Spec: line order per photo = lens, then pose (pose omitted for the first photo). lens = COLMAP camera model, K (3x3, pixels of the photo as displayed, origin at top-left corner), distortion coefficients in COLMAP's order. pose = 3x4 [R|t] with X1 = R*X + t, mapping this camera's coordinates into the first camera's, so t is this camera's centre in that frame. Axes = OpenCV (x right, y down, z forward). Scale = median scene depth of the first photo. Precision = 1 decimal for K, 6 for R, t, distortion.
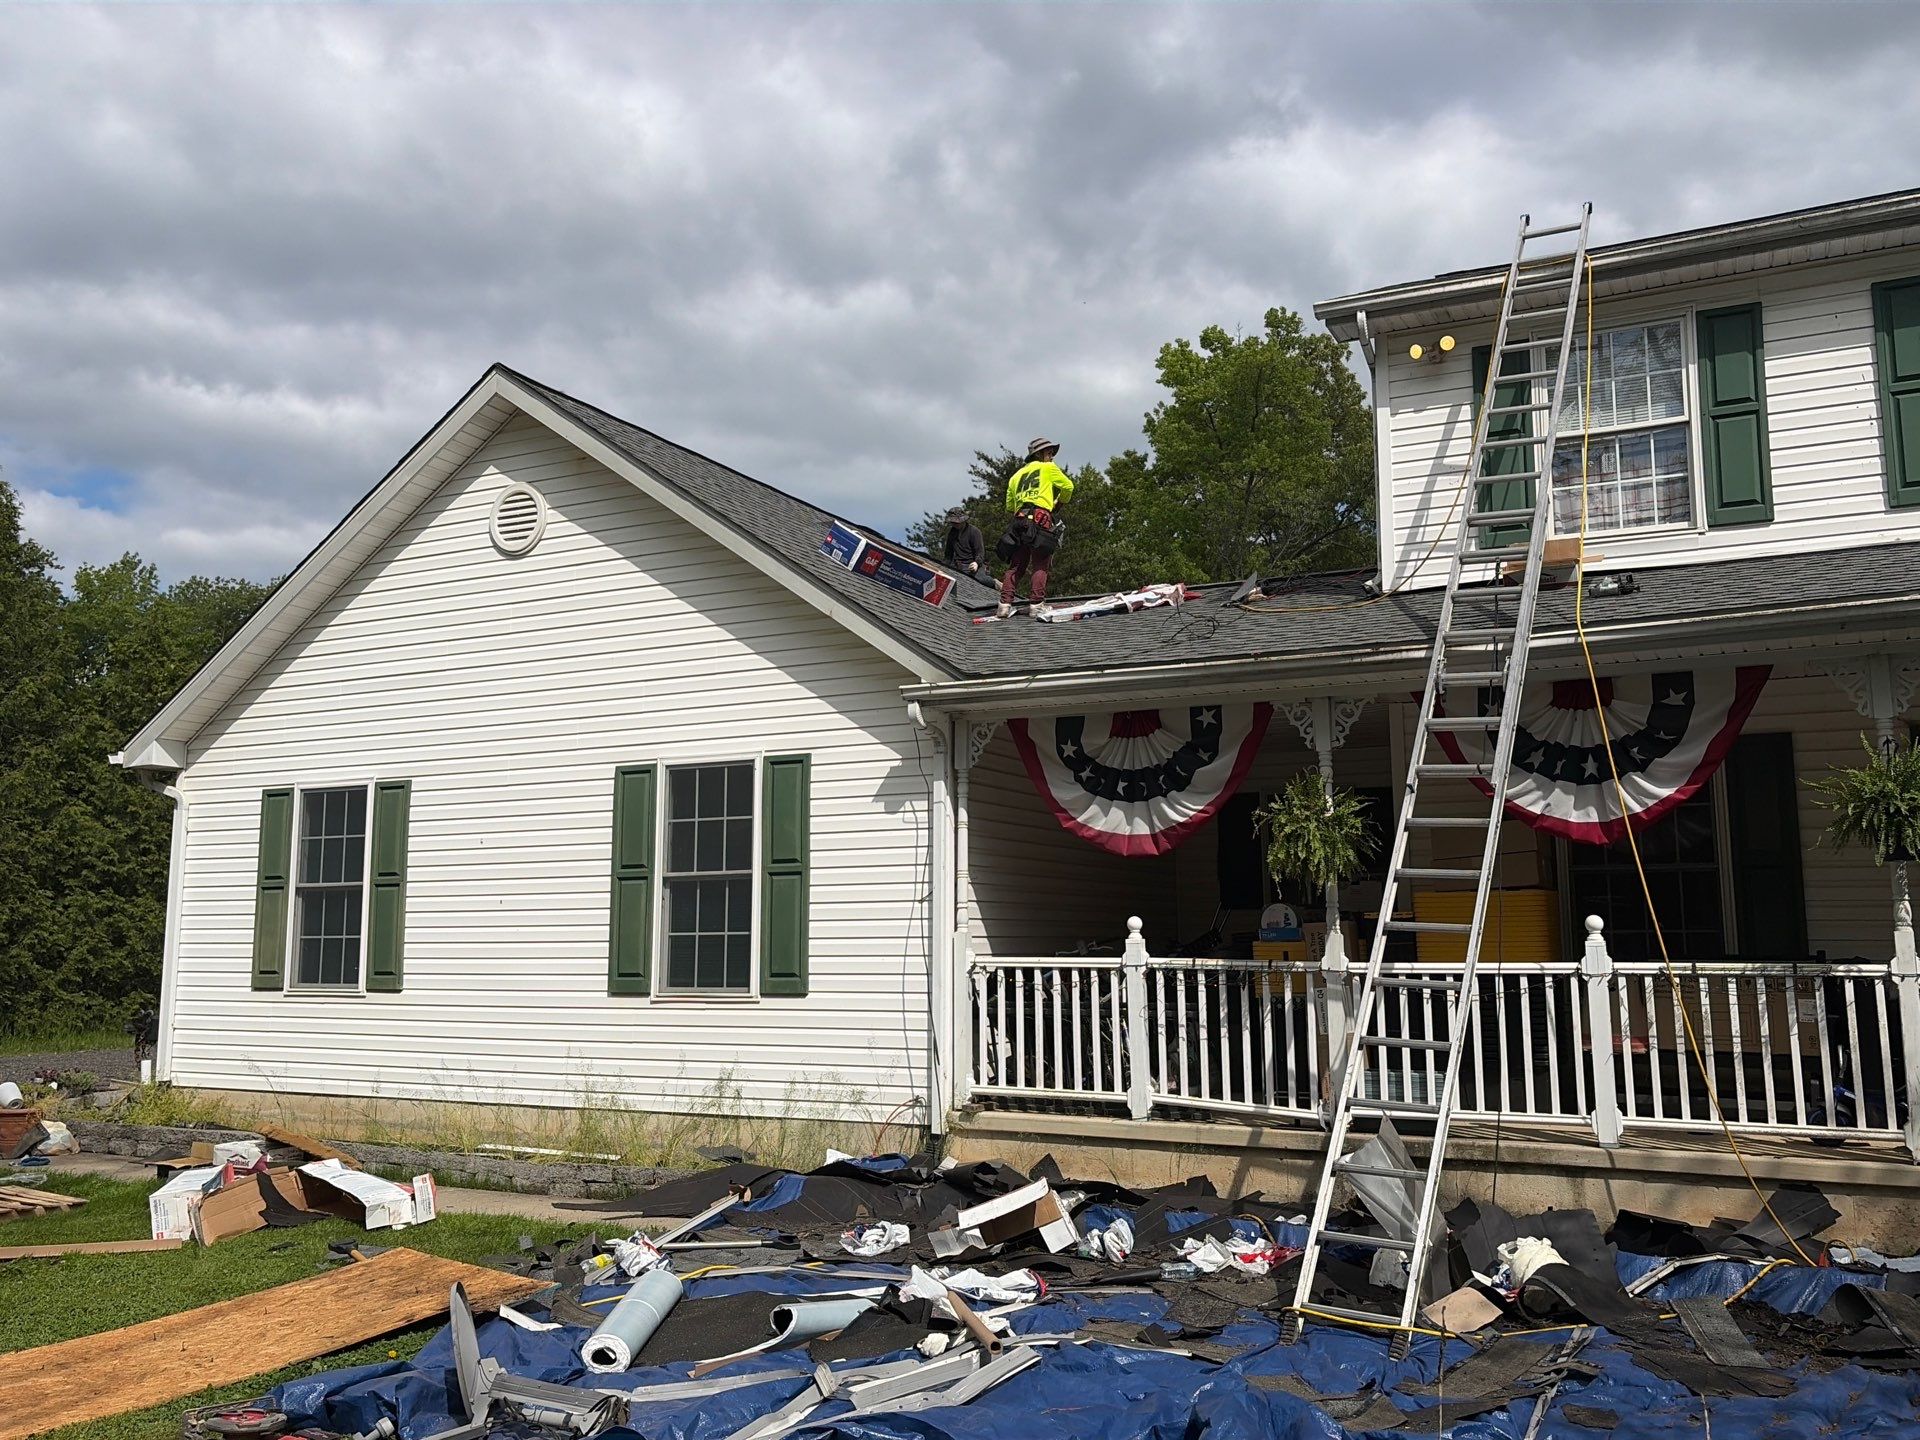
lens RADIAL K [[1433.5, 0, 1026.6], [0, 1433.5, 717.7], [0, 0, 1]] dist [0.062055, -0.061731]
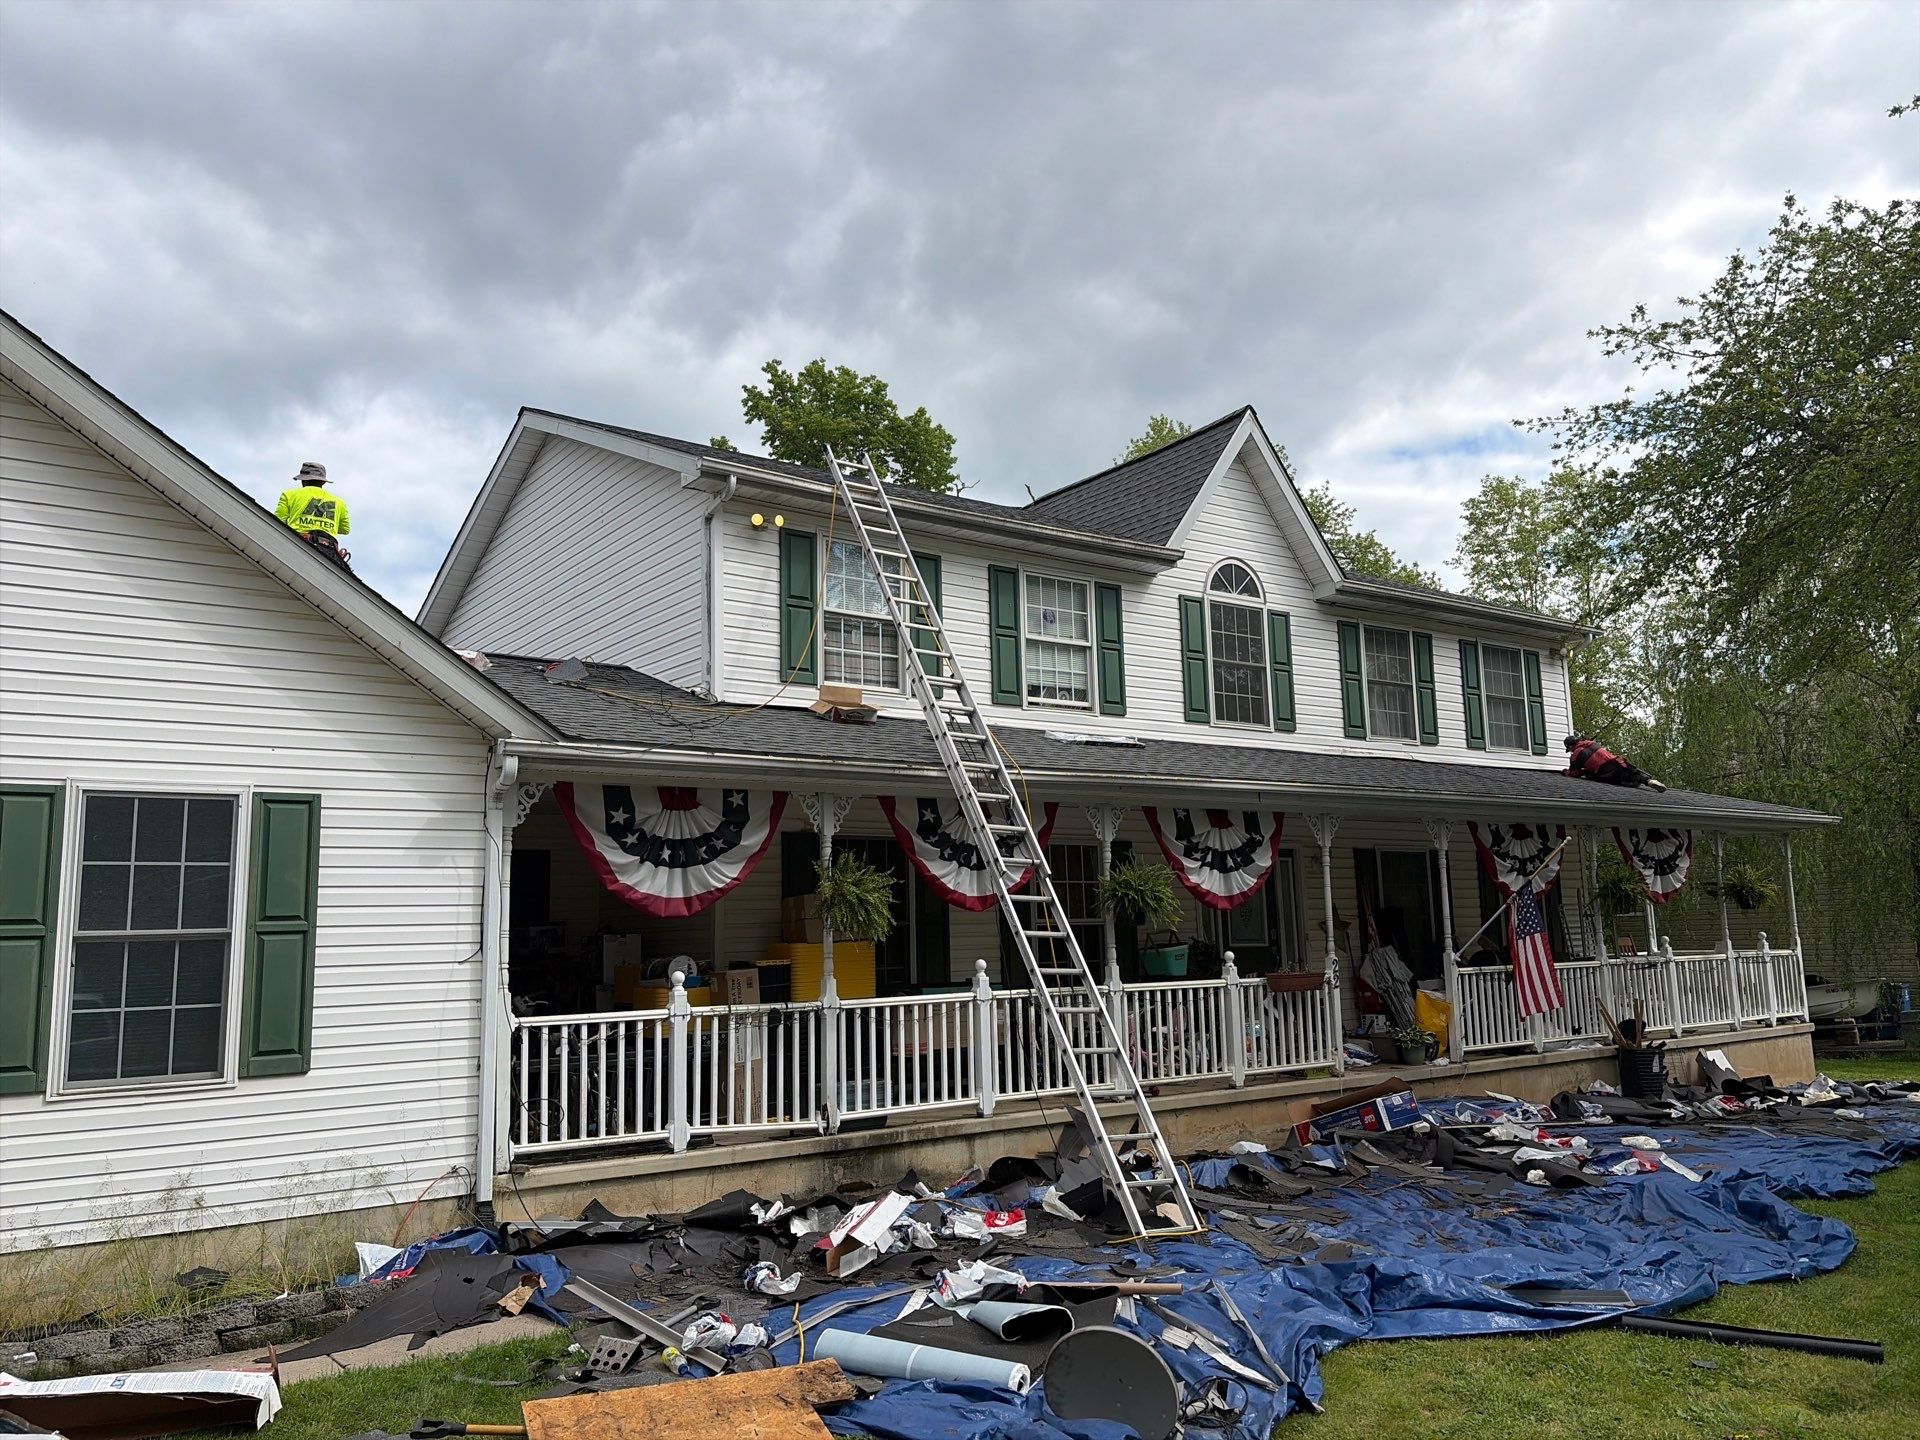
lens RADIAL K [[1433.5, 0, 947.1], [0, 1433.5, 727.7], [0, 0, 1]] dist [0.062055, -0.061731]
pose [[0.505773, 0.128088, 0.853105, -0.728839], [-0.089249, 0.991378, -0.095937, 0.035463], [-0.858038, -0.027616, 0.512844, 0.223523]]
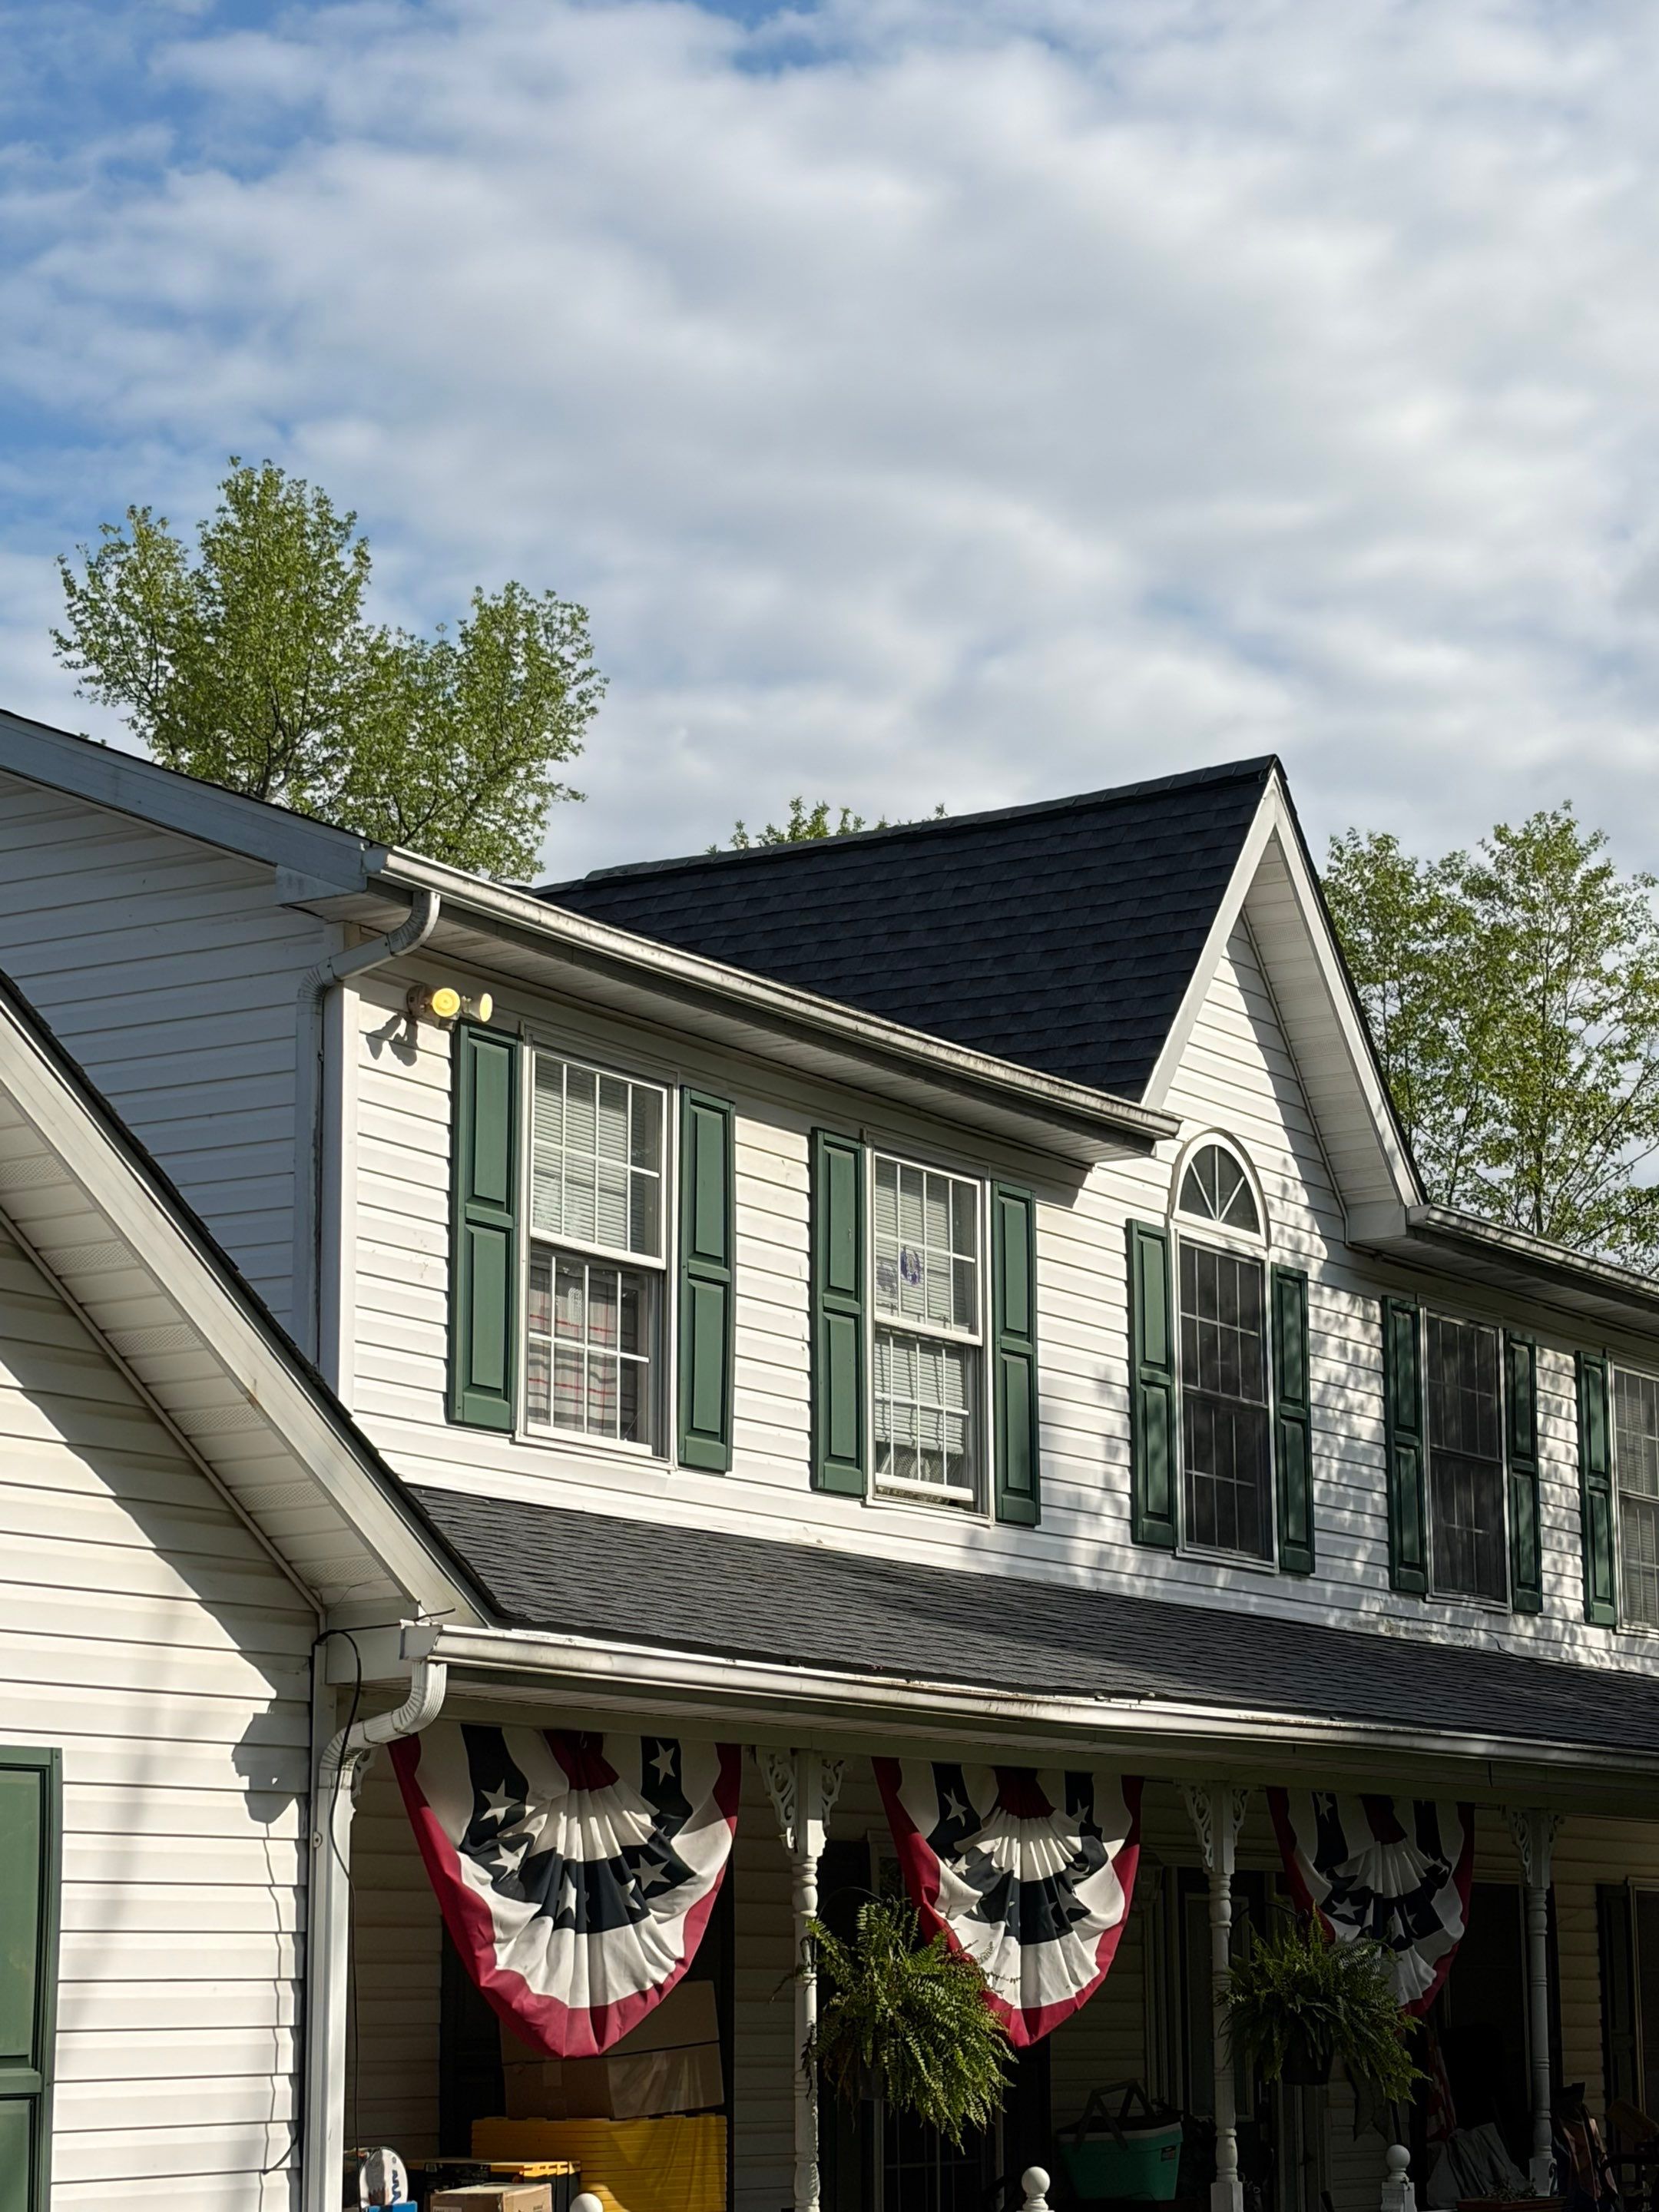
lens RADIAL K [[4703.6, 0, 816.9], [0, 4703.6, 1115.9], [0, 0, 1]] dist [0.223312, 0.000000]
pose [[0.127586, 0.197709, 0.971922, -1.321269], [-0.120052, 0.975804, -0.182739, 0.065425], [-0.984535, -0.093366, 0.148235, 0.667642]]
